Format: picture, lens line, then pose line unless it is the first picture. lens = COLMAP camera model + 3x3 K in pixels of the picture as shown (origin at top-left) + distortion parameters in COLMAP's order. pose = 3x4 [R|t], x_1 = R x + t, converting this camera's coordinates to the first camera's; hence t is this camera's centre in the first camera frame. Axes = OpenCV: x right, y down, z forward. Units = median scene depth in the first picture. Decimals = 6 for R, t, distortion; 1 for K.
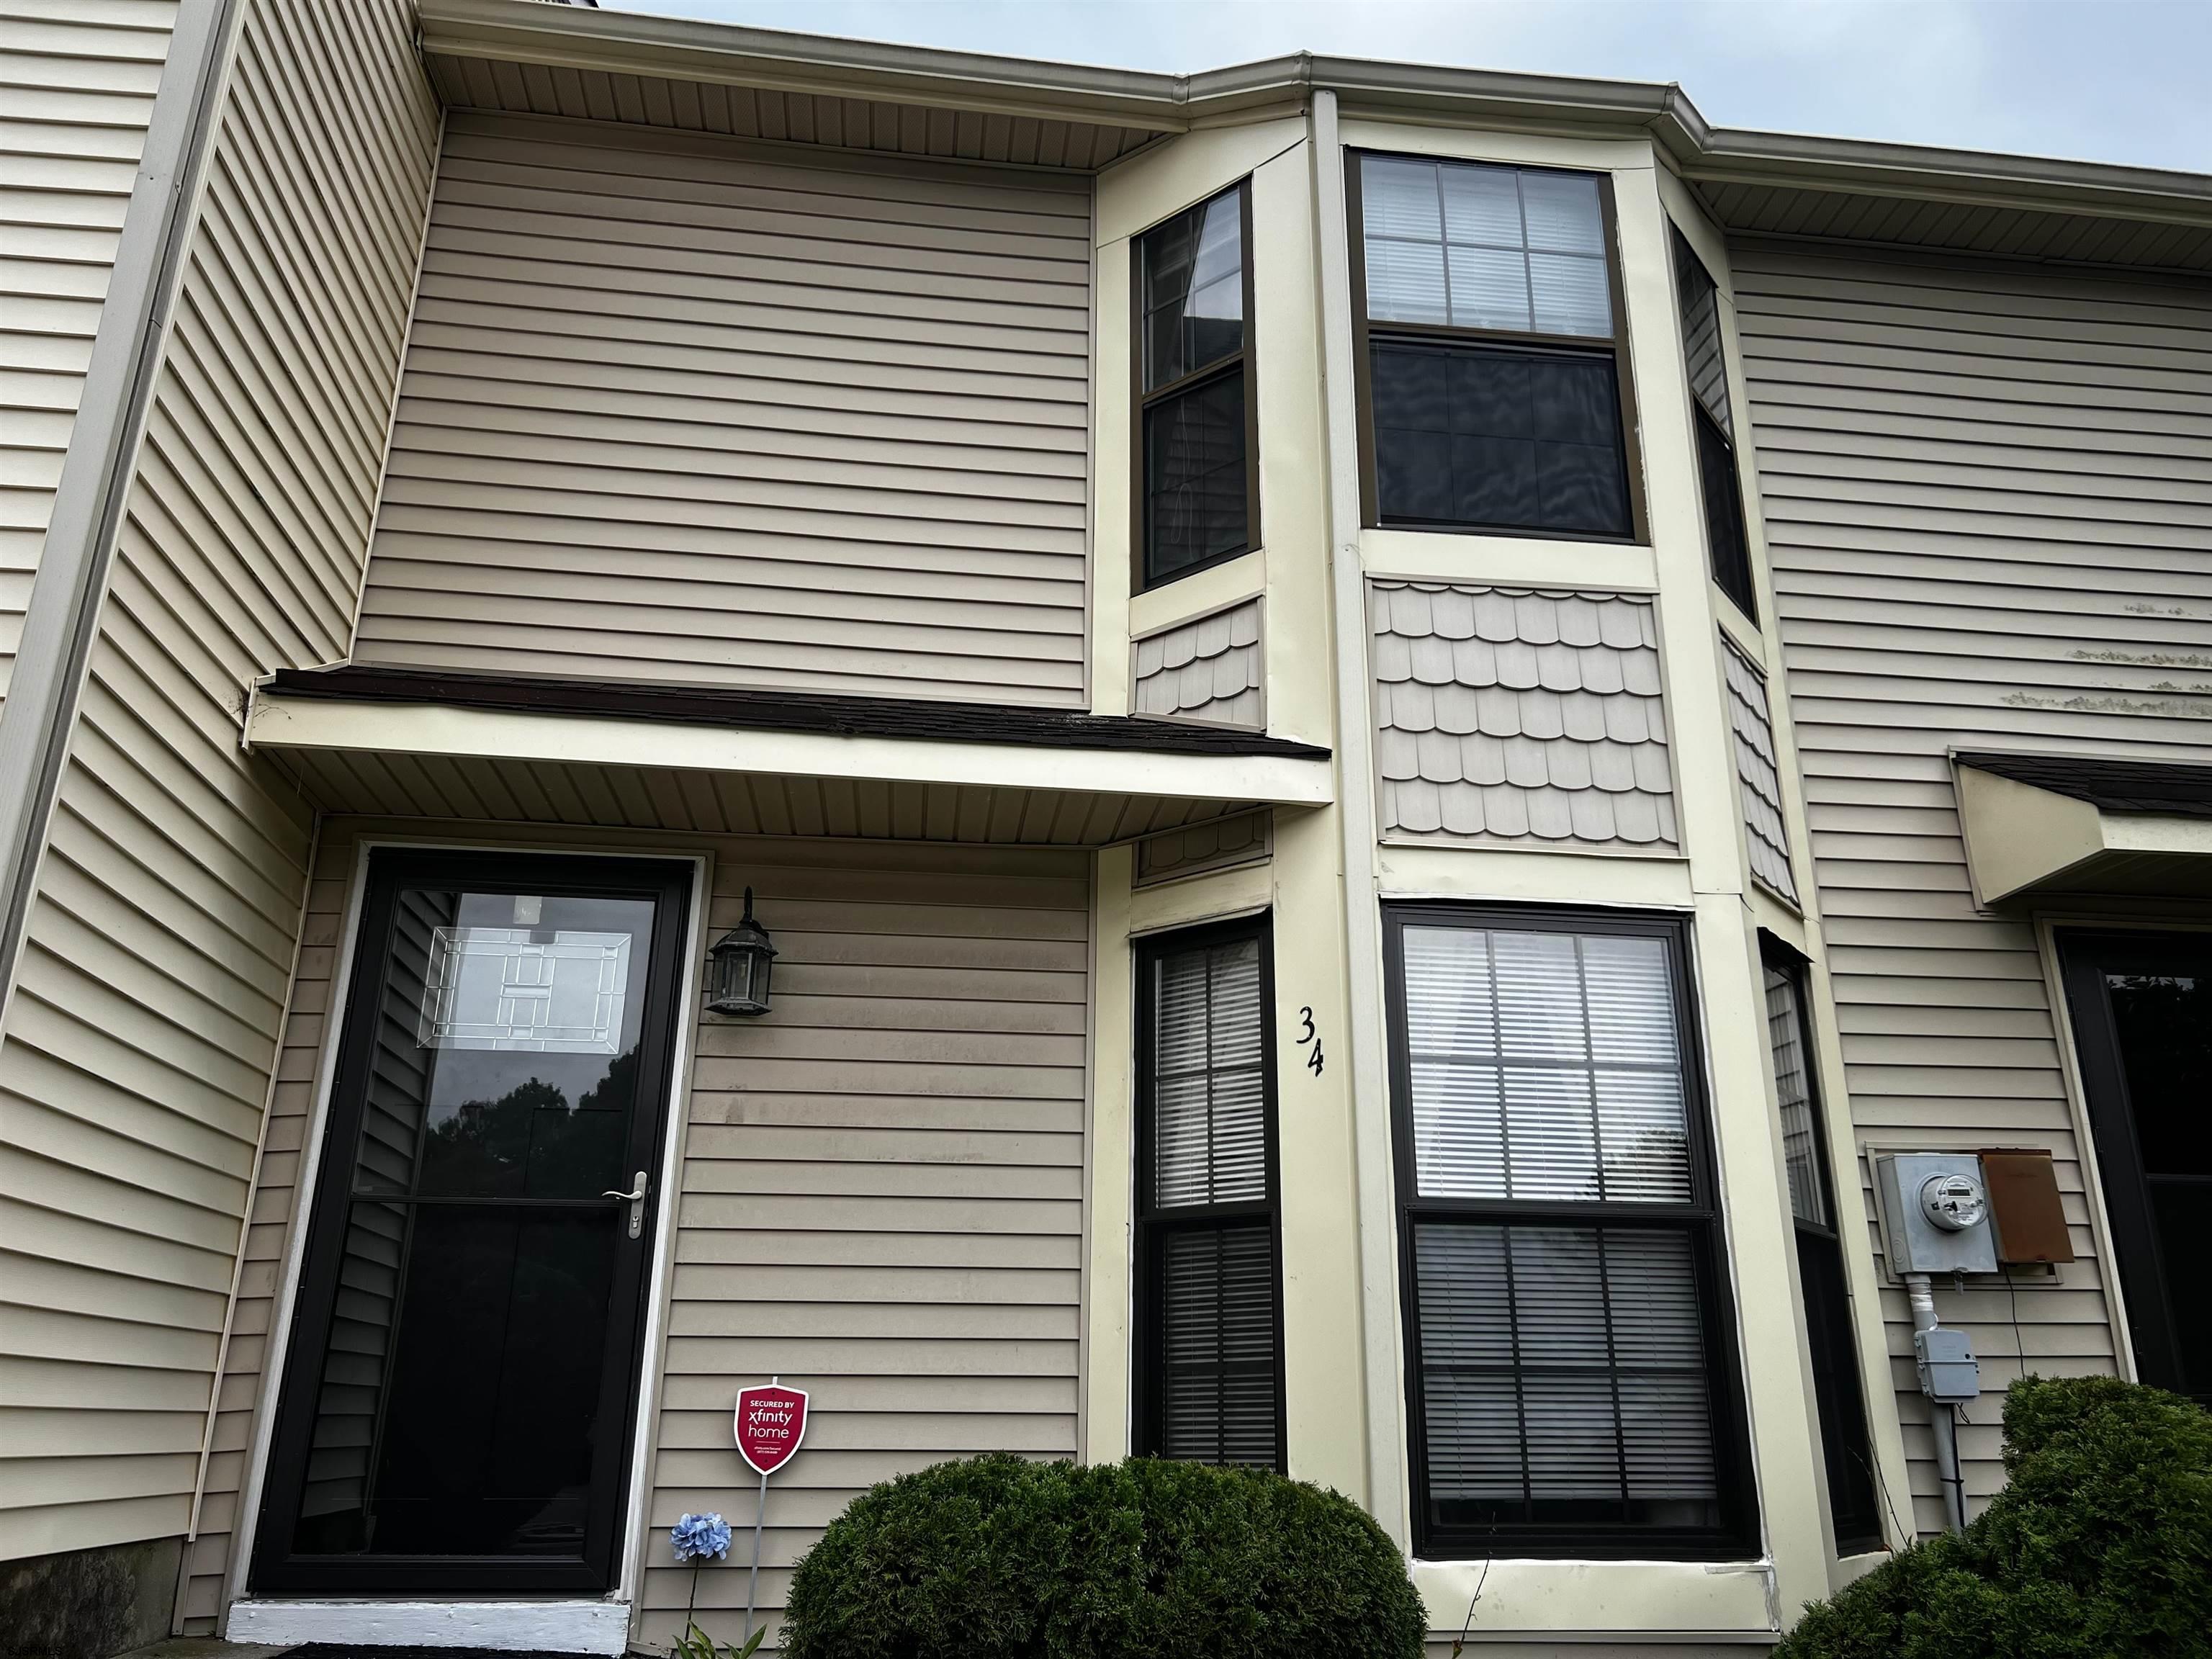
lens RADIAL K [[1672.9, 0, 1110.6], [0, 1672.9, 827.5], [0, 0, 1]] dist [0.013483, -0.014915]
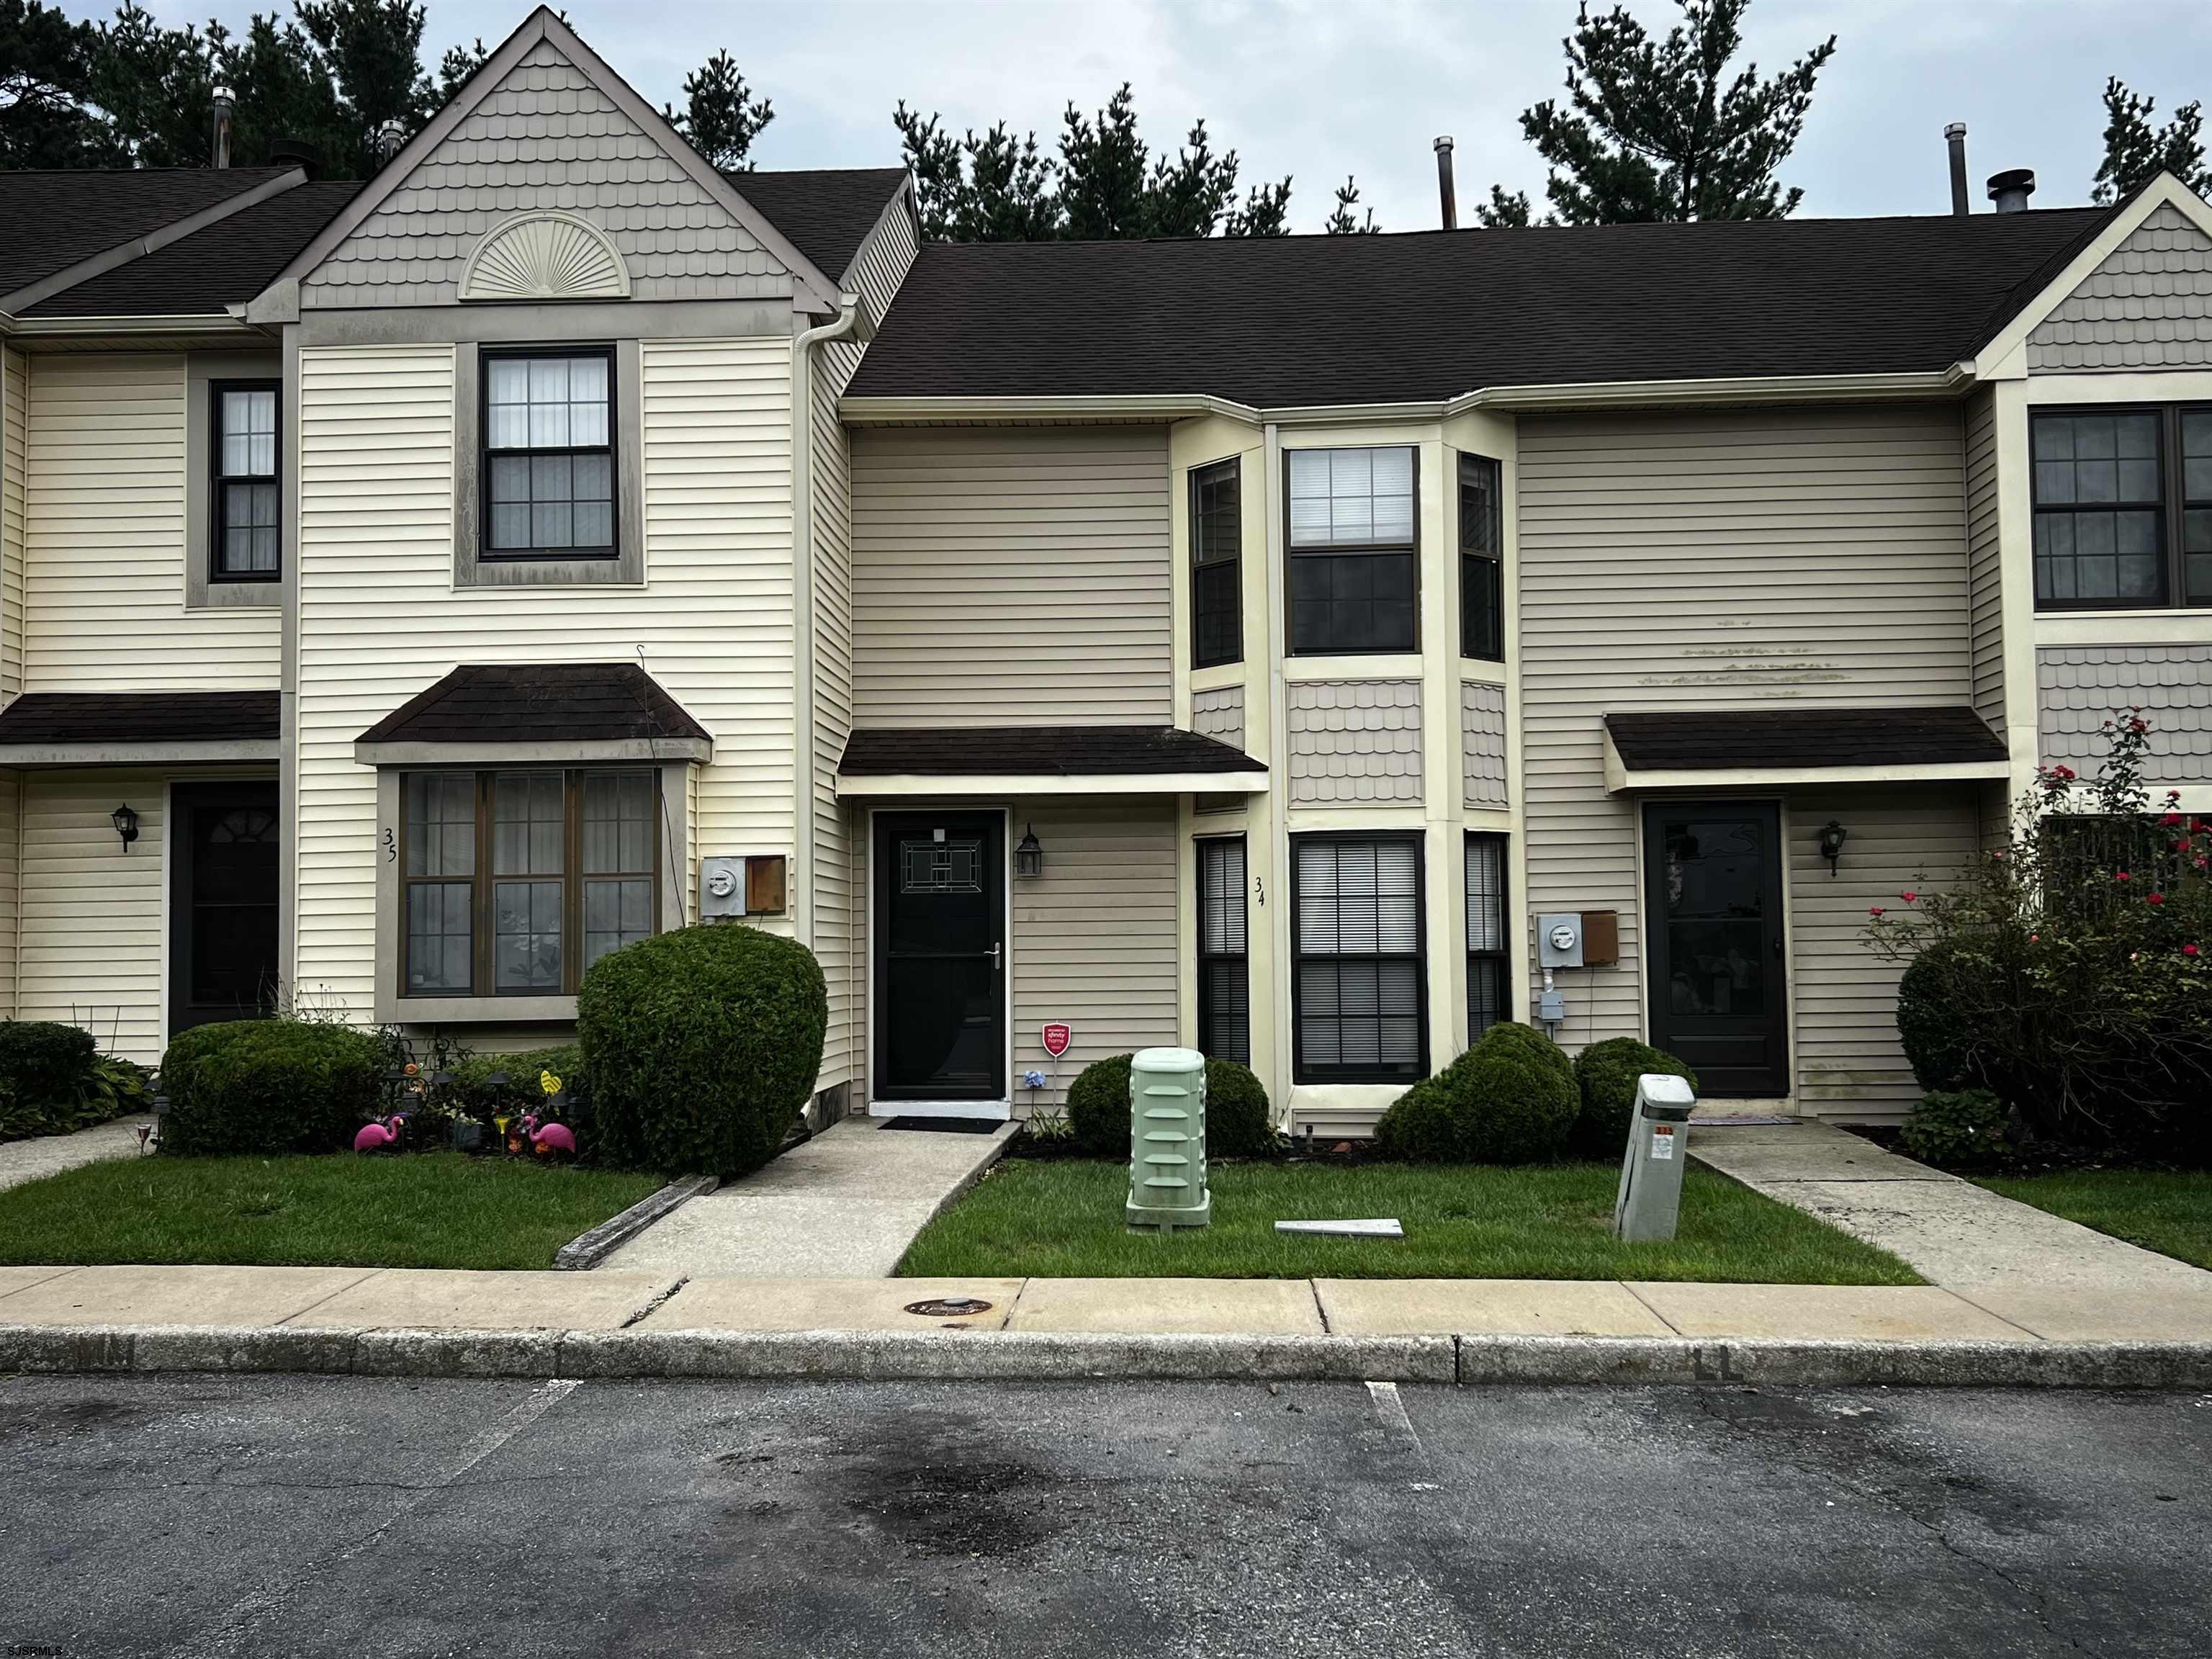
lens RADIAL K [[2064.7, 0, 1104.4], [0, 2064.7, 830.4], [0, 0, 1]] dist [-0.003785, 0.000000]
pose [[0.985693, -0.027175, -0.166347, 0.371648], [0.073076, 0.958240, 0.276470, -0.751736], [0.151887, -0.284671, 0.946516, -1.738250]]
